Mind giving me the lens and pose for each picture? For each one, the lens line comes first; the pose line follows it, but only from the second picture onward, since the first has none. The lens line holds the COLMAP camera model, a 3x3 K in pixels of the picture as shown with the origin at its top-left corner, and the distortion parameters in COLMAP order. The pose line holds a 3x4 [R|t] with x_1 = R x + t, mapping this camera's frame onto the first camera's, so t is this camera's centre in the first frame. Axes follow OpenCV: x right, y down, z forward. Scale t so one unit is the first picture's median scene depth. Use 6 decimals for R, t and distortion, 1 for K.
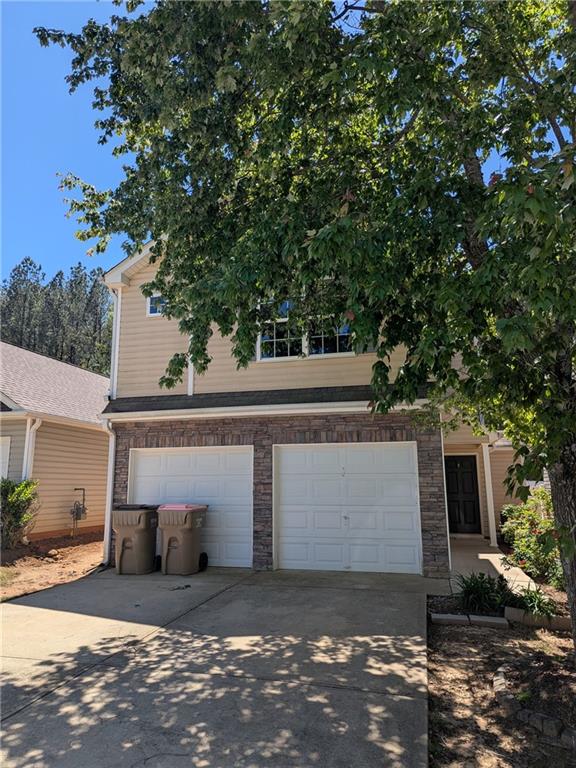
lens RADIAL K [[548.3, 0, 287.3], [0, 548.3, 382.2], [0, 0, 1]] dist [0.041528, -0.014047]
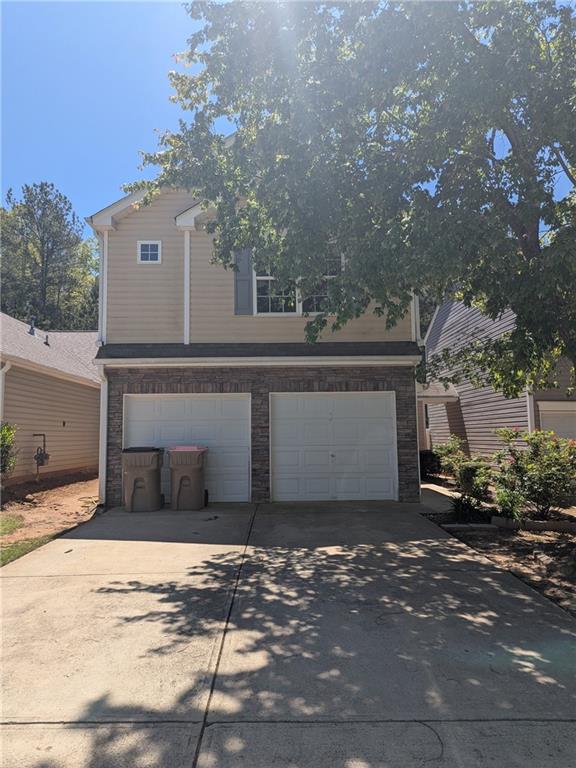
lens RADIAL K [[548.3, 0, 284.9], [0, 548.3, 382.5], [0, 0, 1]] dist [0.041528, -0.014047]
pose [[0.959666, 0.020919, 0.280362, -0.308178], [-0.045504, 0.995637, 0.081469, 0.002688], [-0.277434, -0.090941, 0.956431, -0.061479]]
